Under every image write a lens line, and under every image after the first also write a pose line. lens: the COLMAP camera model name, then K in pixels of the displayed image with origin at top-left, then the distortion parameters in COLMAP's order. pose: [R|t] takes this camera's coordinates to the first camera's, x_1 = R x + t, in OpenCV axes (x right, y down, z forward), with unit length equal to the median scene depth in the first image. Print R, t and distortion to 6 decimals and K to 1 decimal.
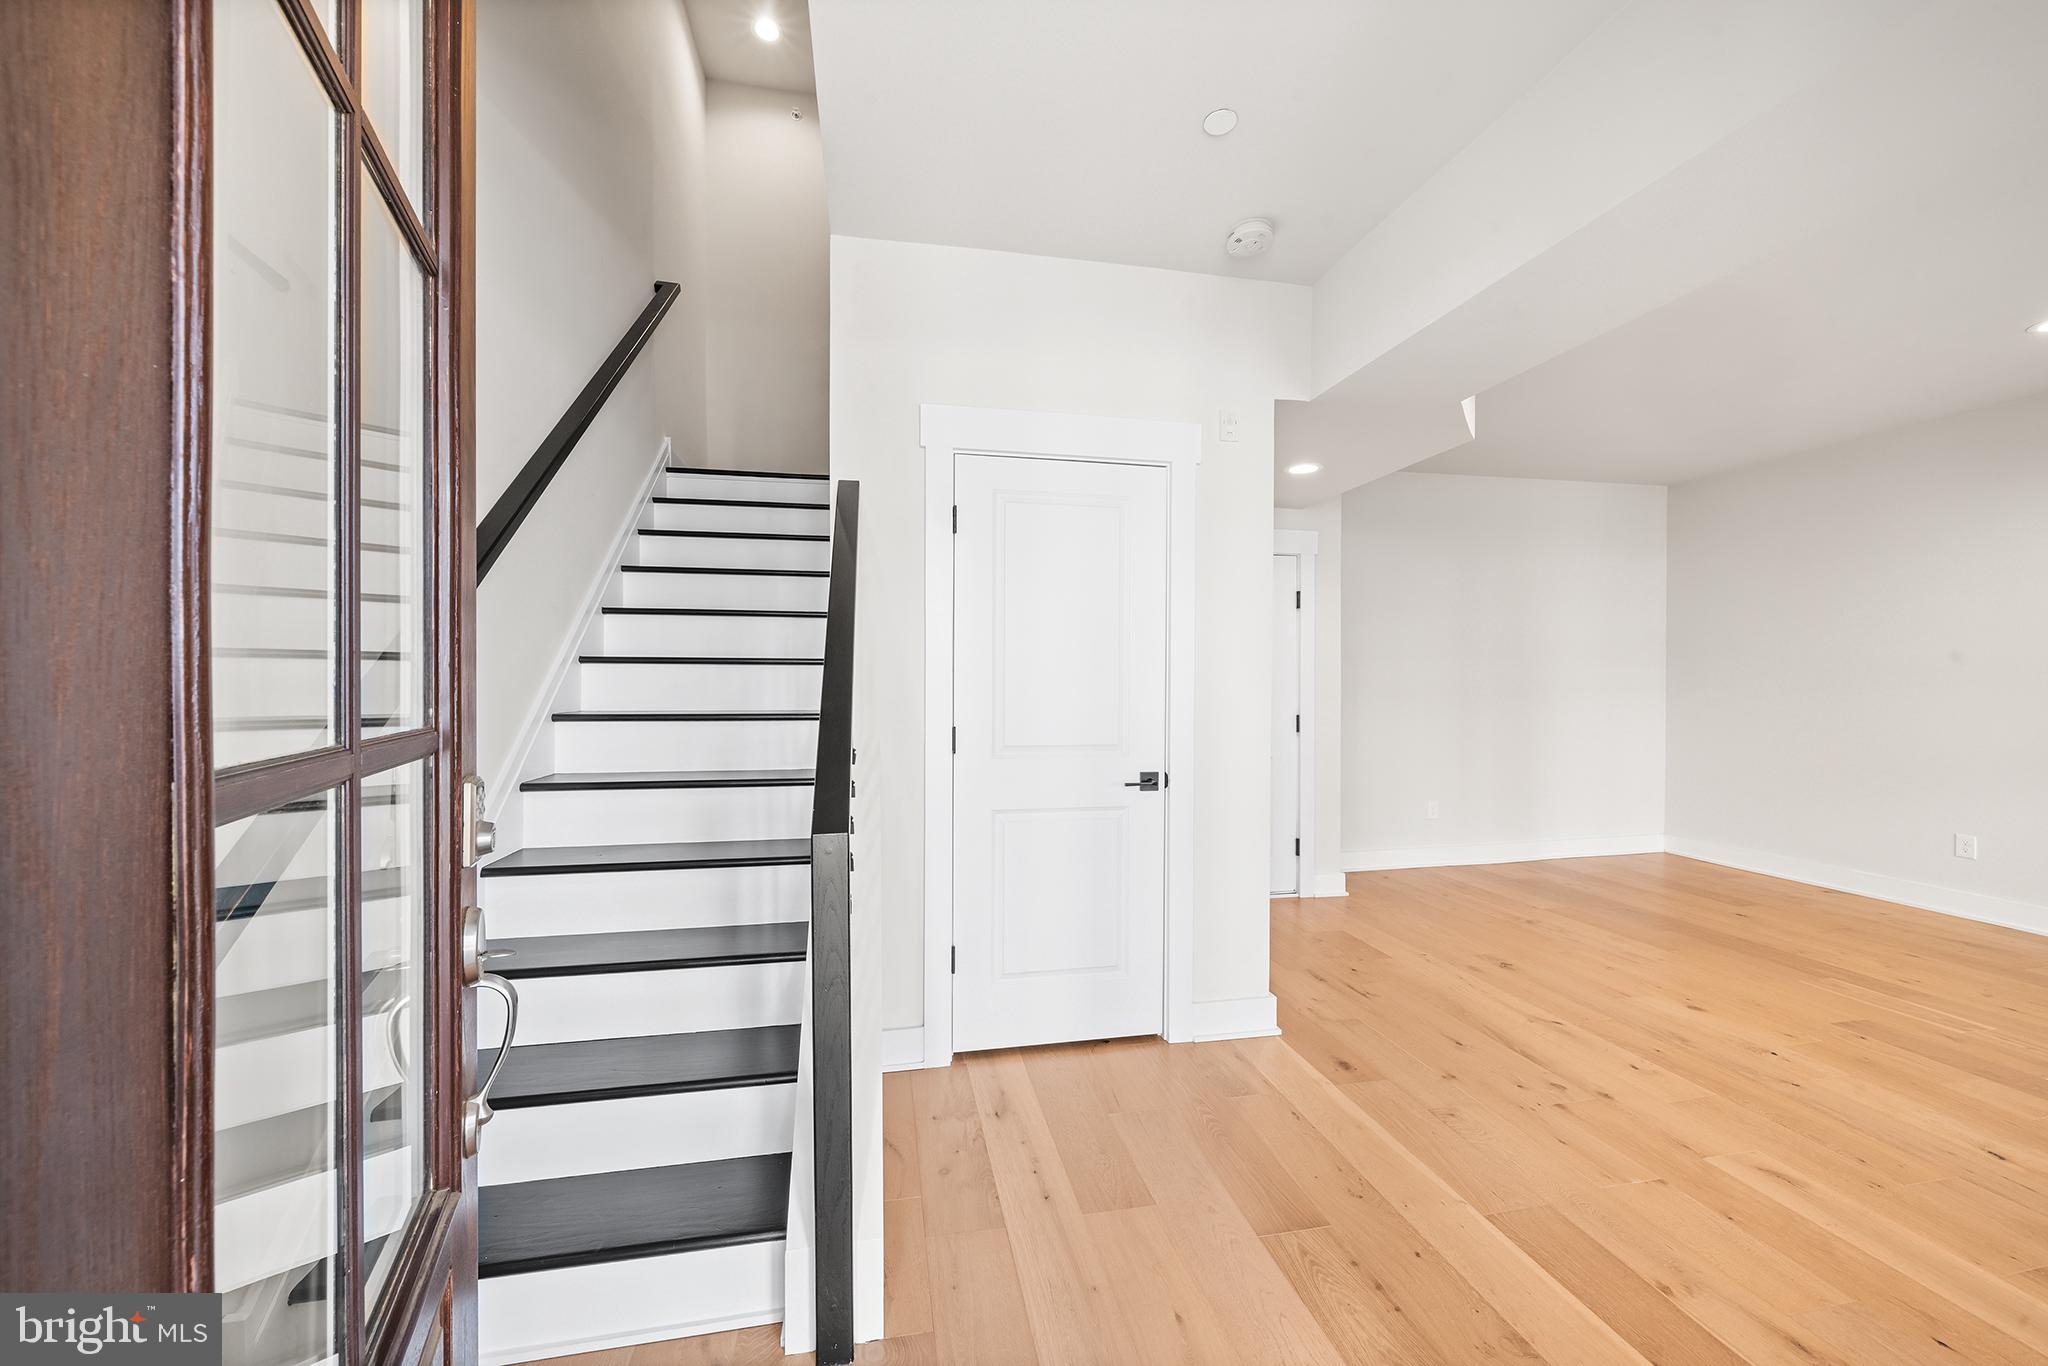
lens RADIAL K [[771.6, 0, 1003.4], [0, 771.6, 681.9], [0, 0, 1]] dist [-0.000803, -0.000144]
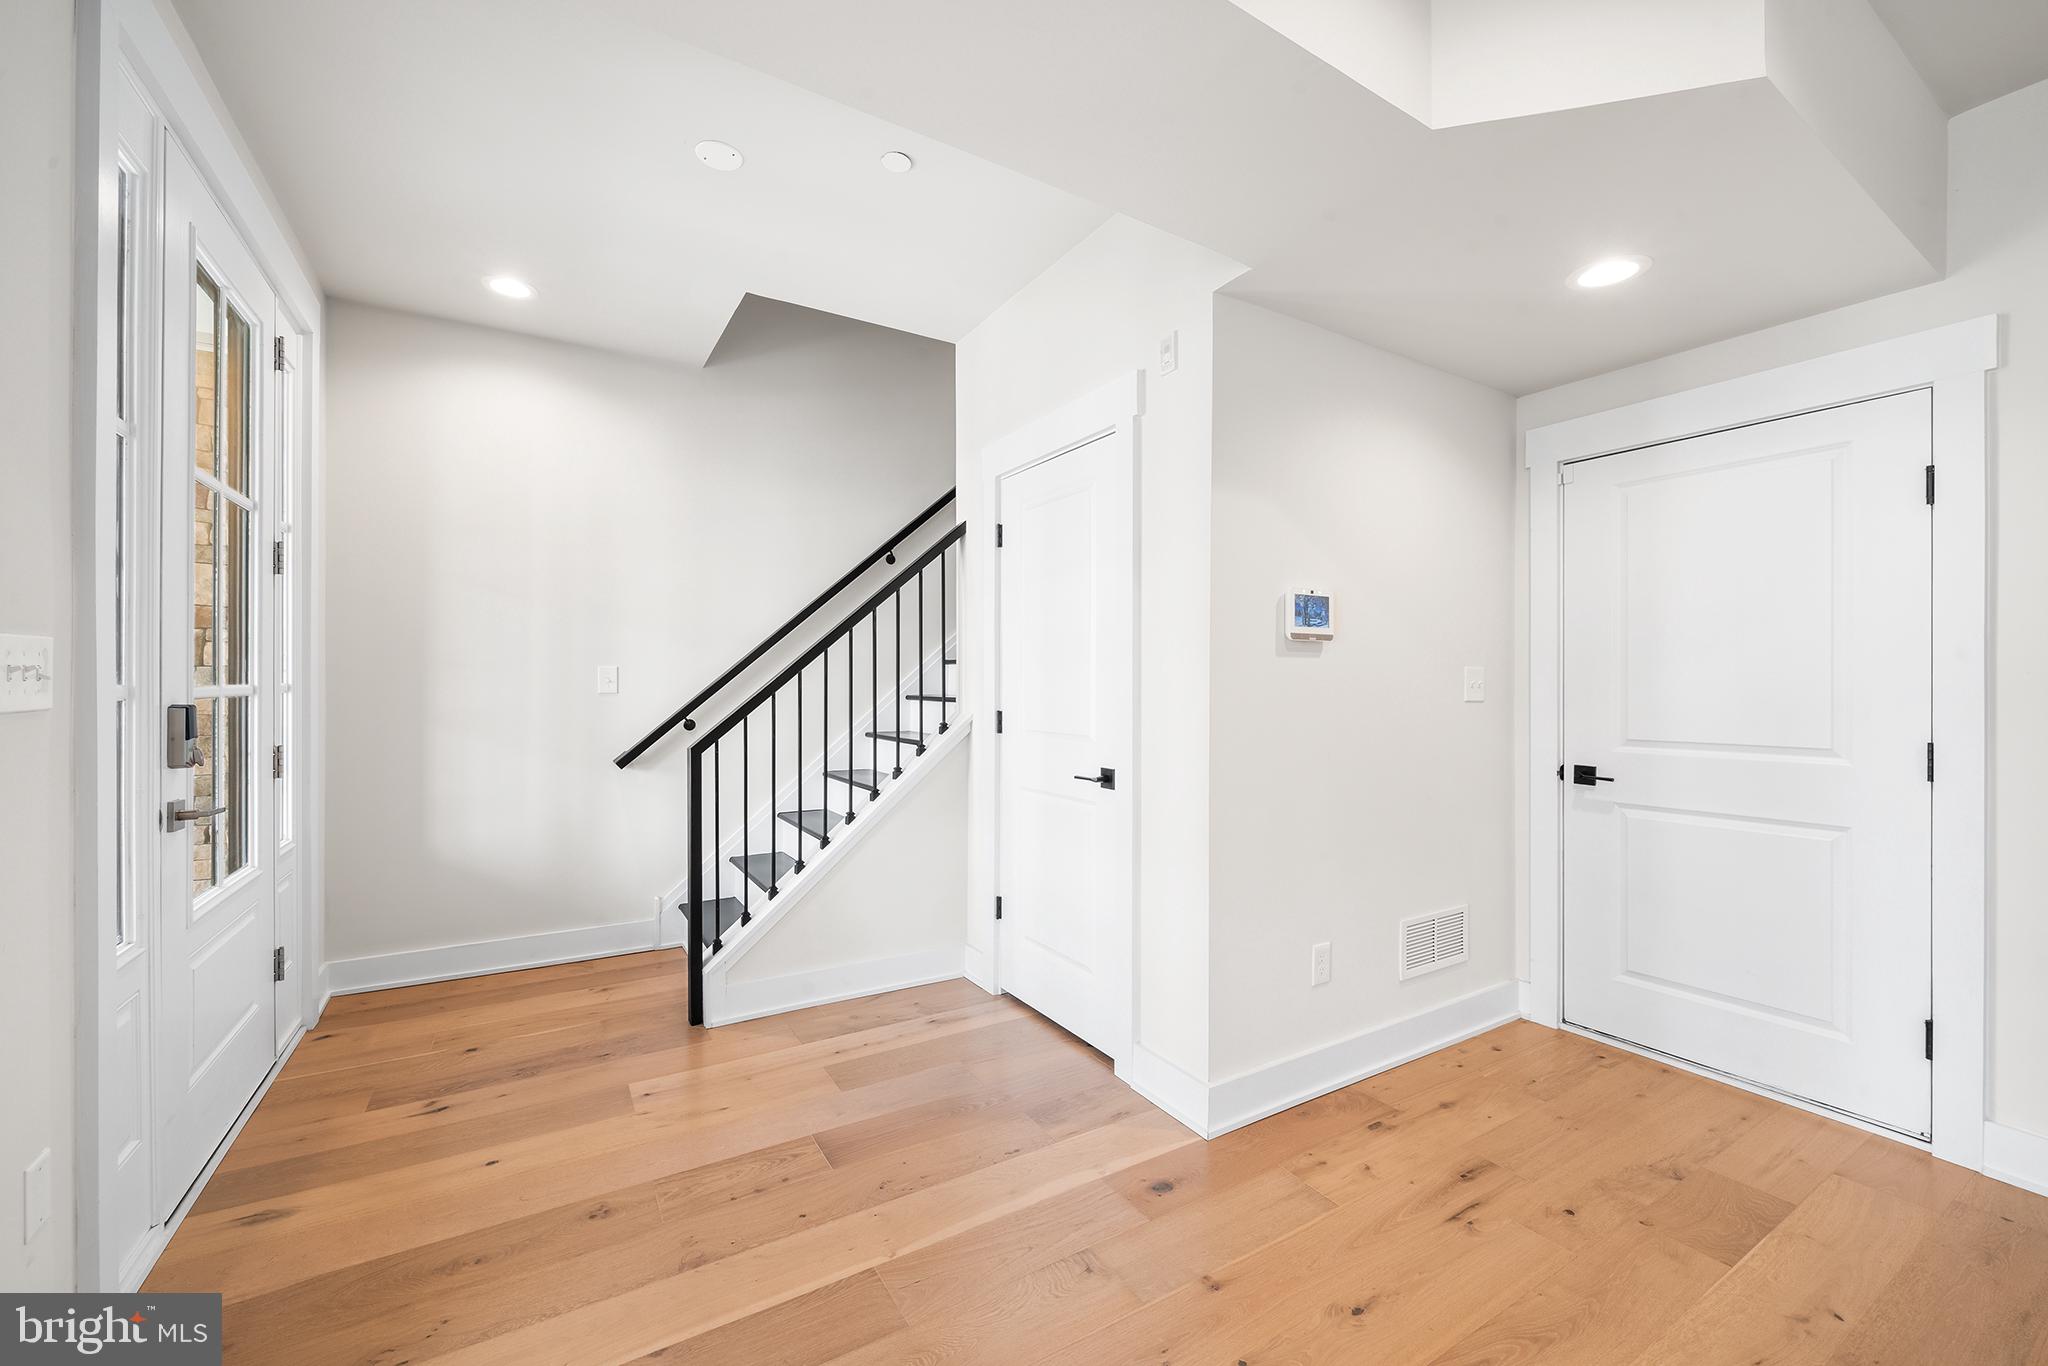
lens RADIAL K [[799.3, 0, 1000.7], [0, 799.3, 681.9], [0, 0, 1]] dist [0.001603, -0.000485]
pose [[0.347571, -0.002298, -0.937651, 0.904453], [-0.003584, 0.999986, -0.003780, 0.015938], [0.937647, 0.004674, 0.347558, 0.481701]]
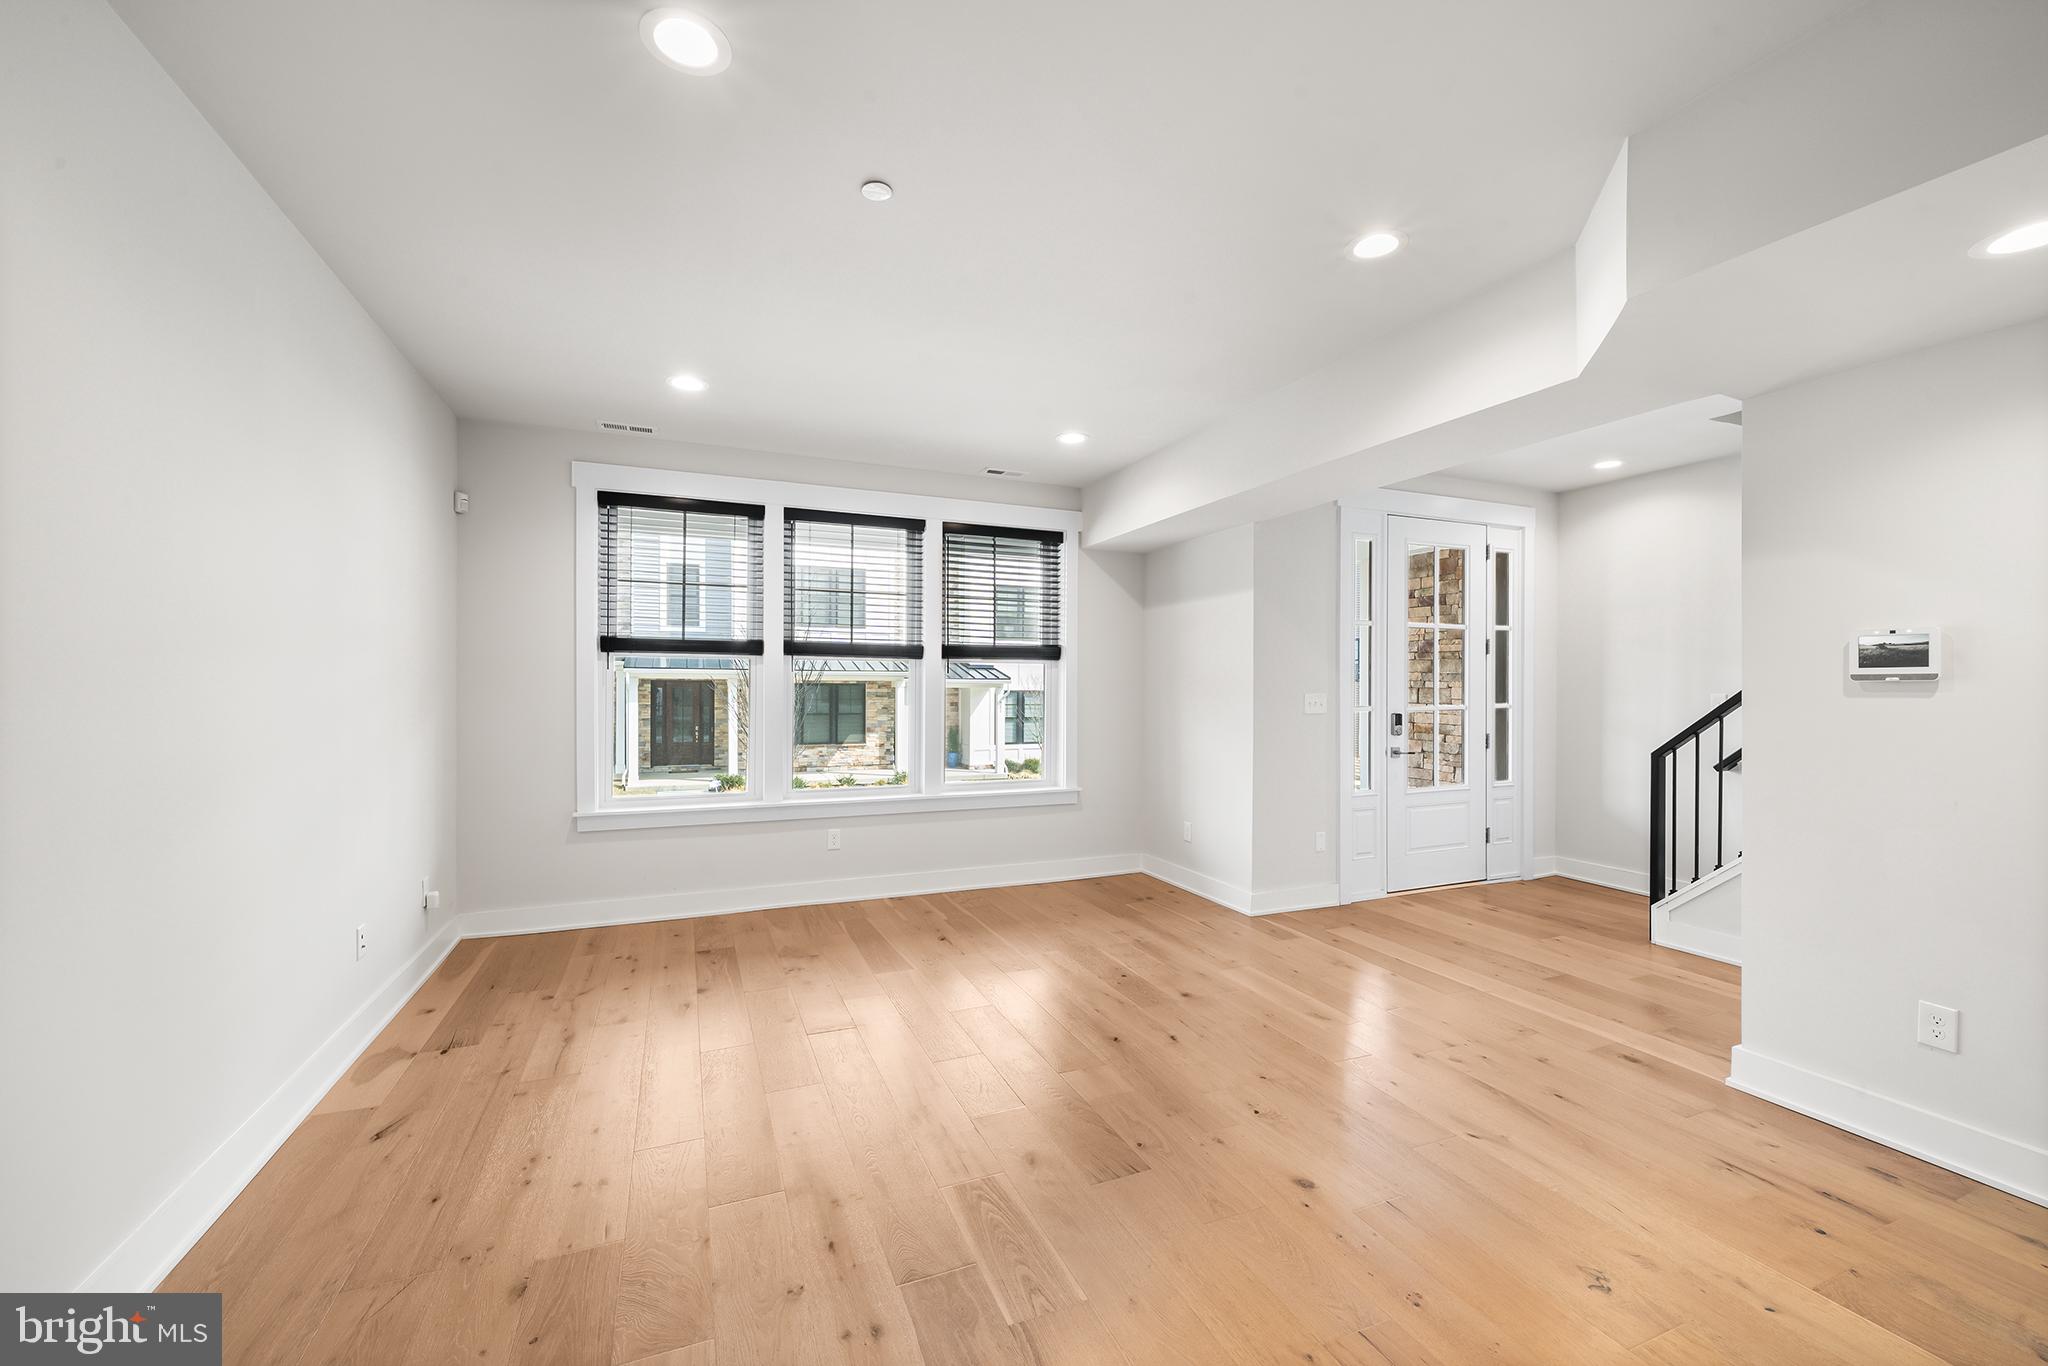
lens RADIAL K [[799.3, 0, 1020.1], [0, 799.3, 692.6], [0, 0, 1]] dist [0.001603, -0.000485]
pose [[-0.978353, -0.002830, -0.206923, 1.237392], [-0.004600, 0.999957, 0.008076, -0.016513], [0.206892, 0.008853, -0.978324, 1.566326]]
